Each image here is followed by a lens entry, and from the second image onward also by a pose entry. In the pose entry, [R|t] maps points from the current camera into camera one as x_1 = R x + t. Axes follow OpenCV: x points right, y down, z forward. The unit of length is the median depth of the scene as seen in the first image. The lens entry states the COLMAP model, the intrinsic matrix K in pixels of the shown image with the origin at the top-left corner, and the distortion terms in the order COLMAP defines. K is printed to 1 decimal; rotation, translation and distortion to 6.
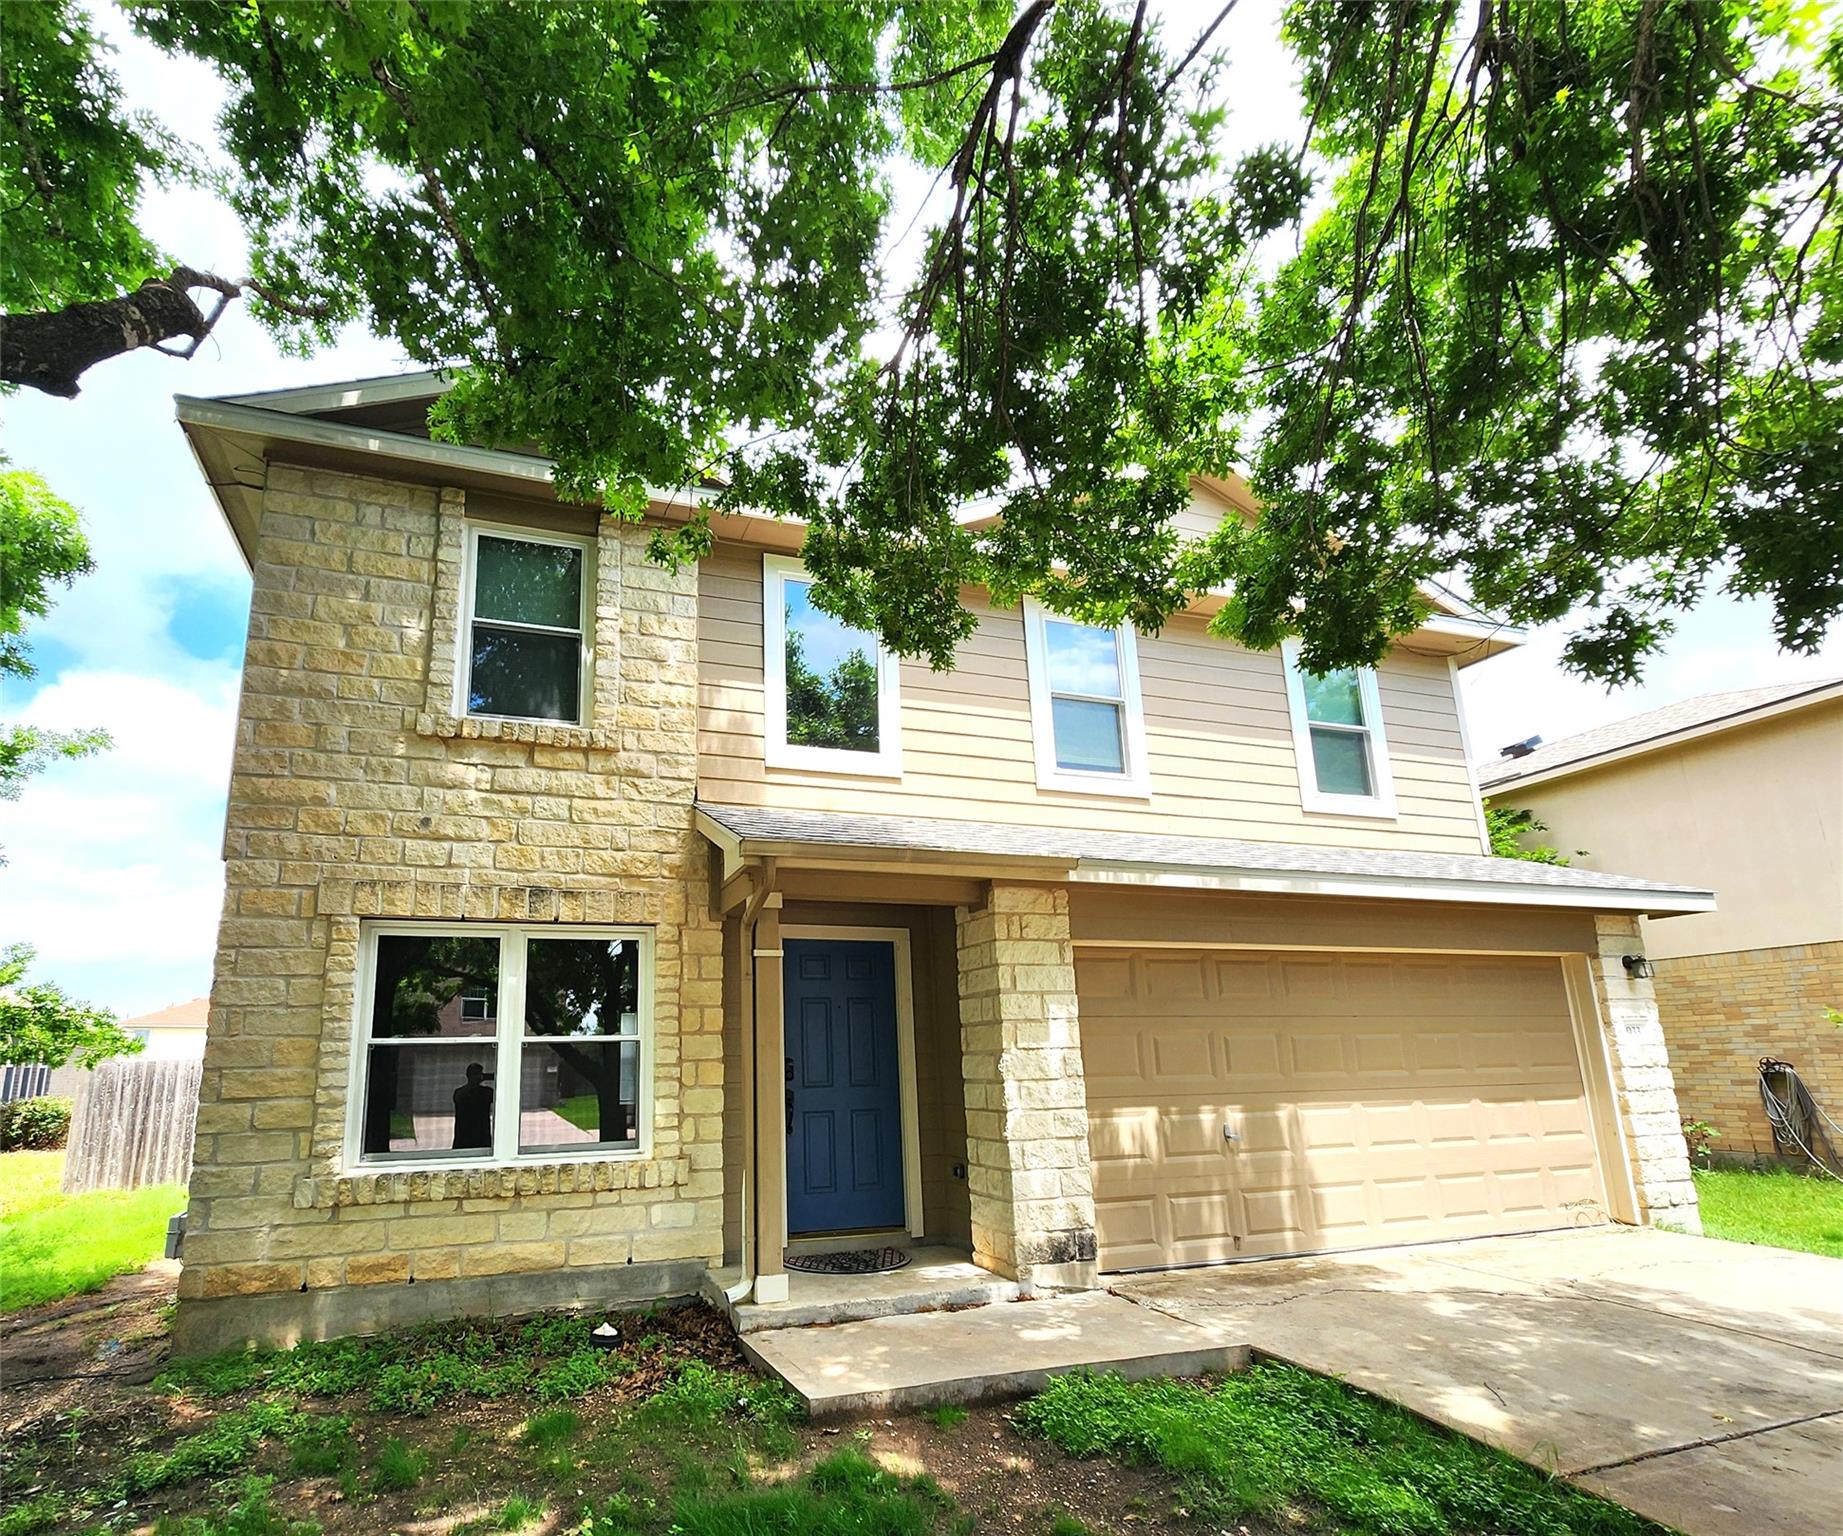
lens RADIAL K [[953.6, 0, 834.7], [0, 953.6, 791.2], [0, 0, 1]] dist [0.002108, 0.000498]
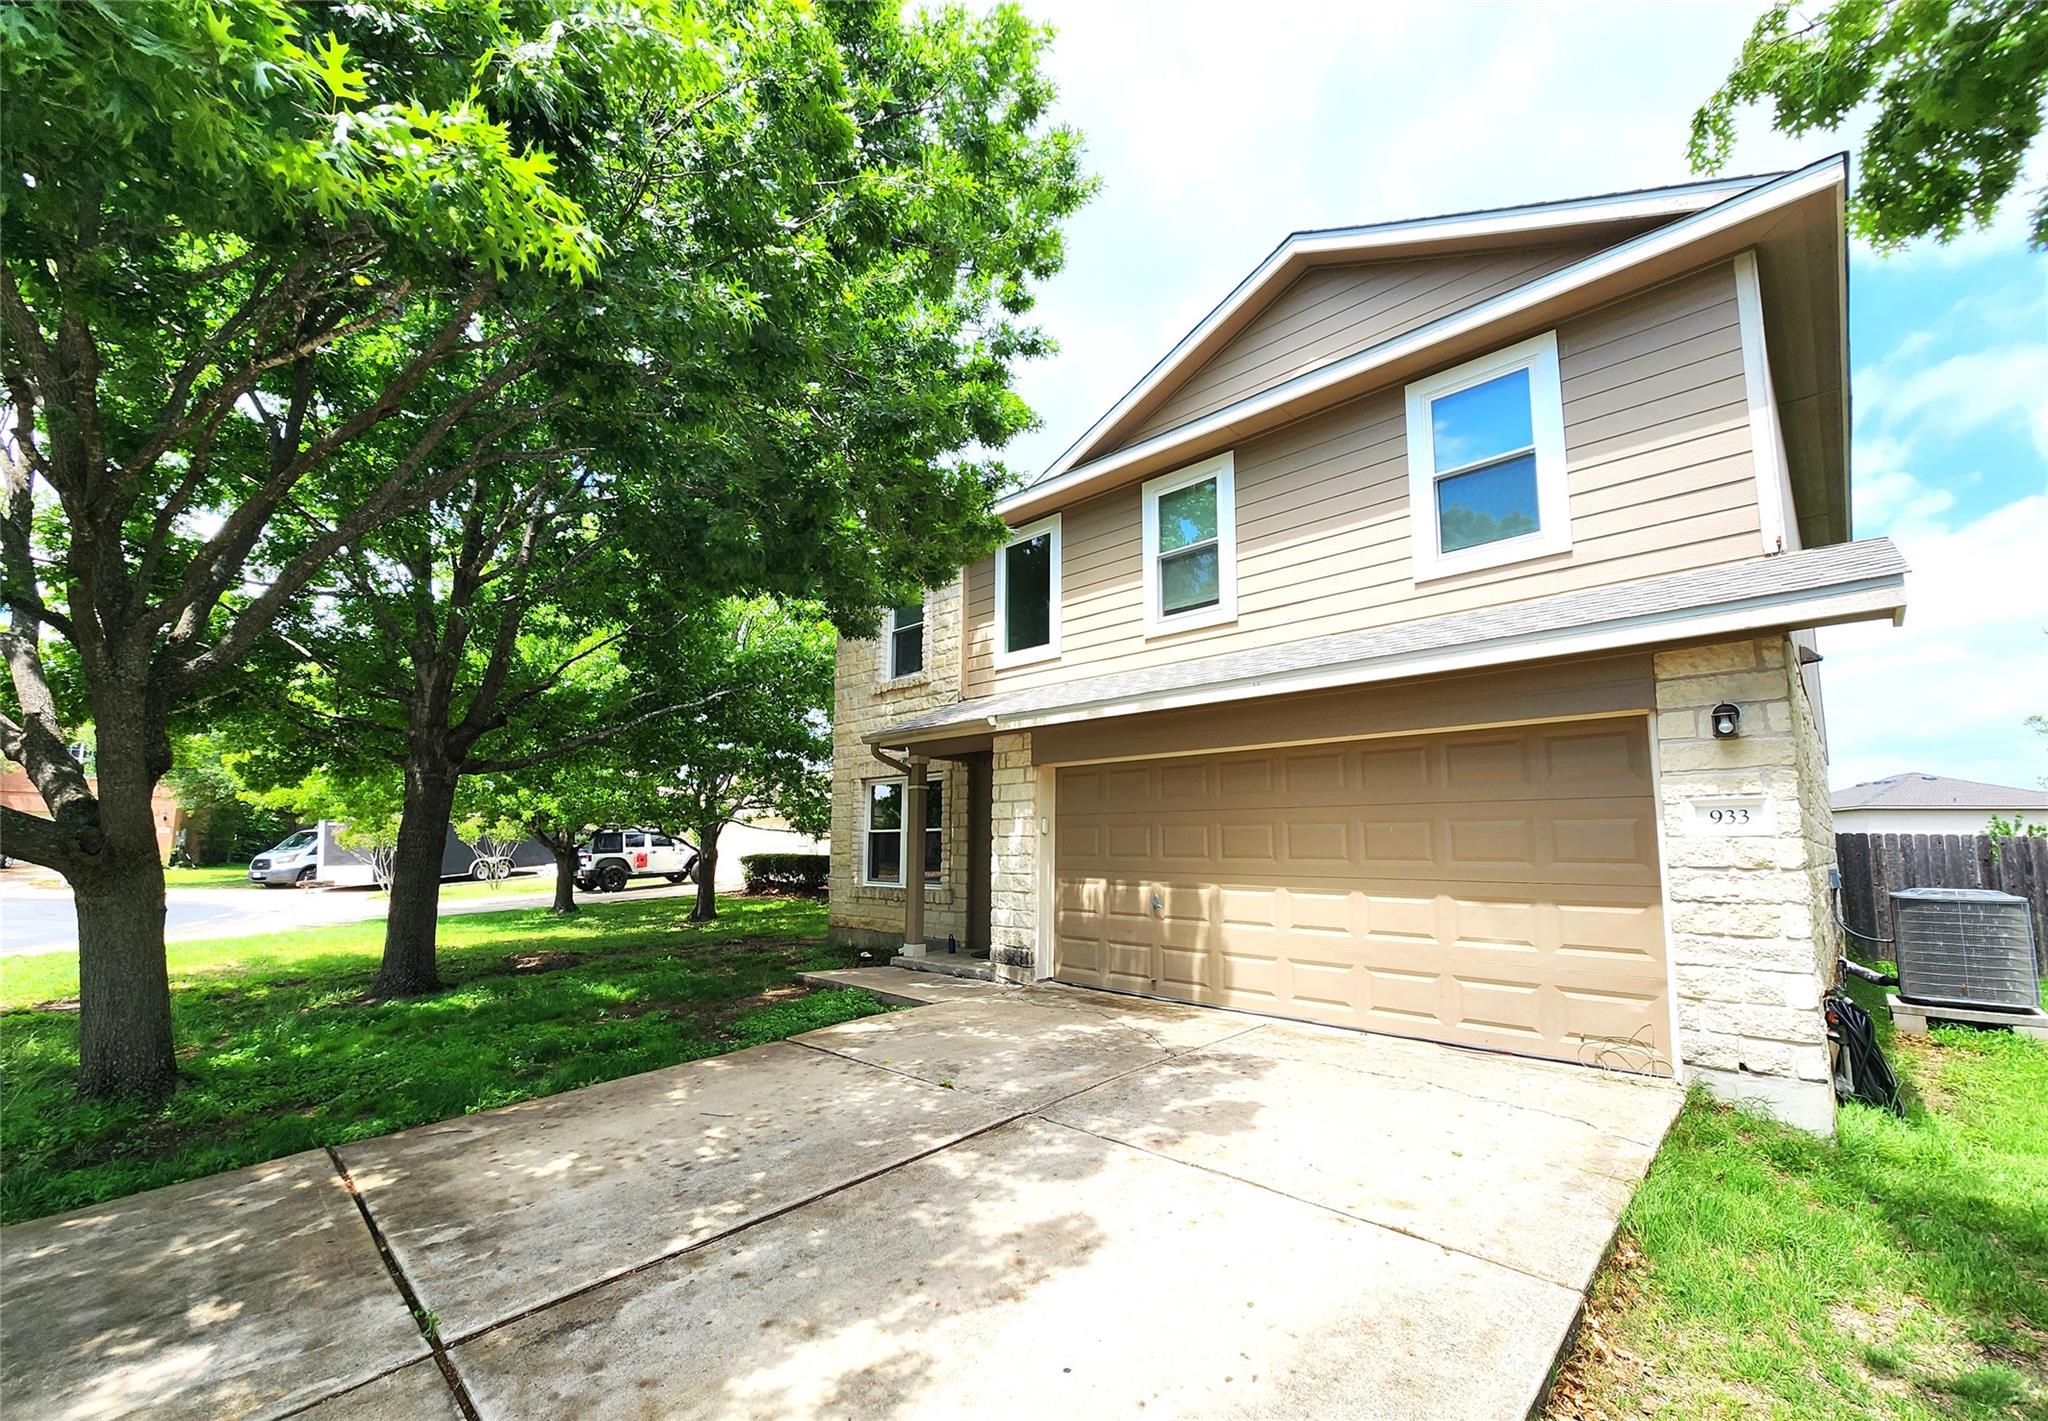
lens RADIAL K [[838.3, 0, 1022.1], [0, 838.3, 732.5], [0, 0, 1]] dist [-0.001008, -0.000009]
pose [[0.447290, -0.106480, -0.888028, 1.325566], [0.225382, 0.974265, -0.003298, 0.101050], [0.865525, -0.198671, 0.459778, 0.375455]]
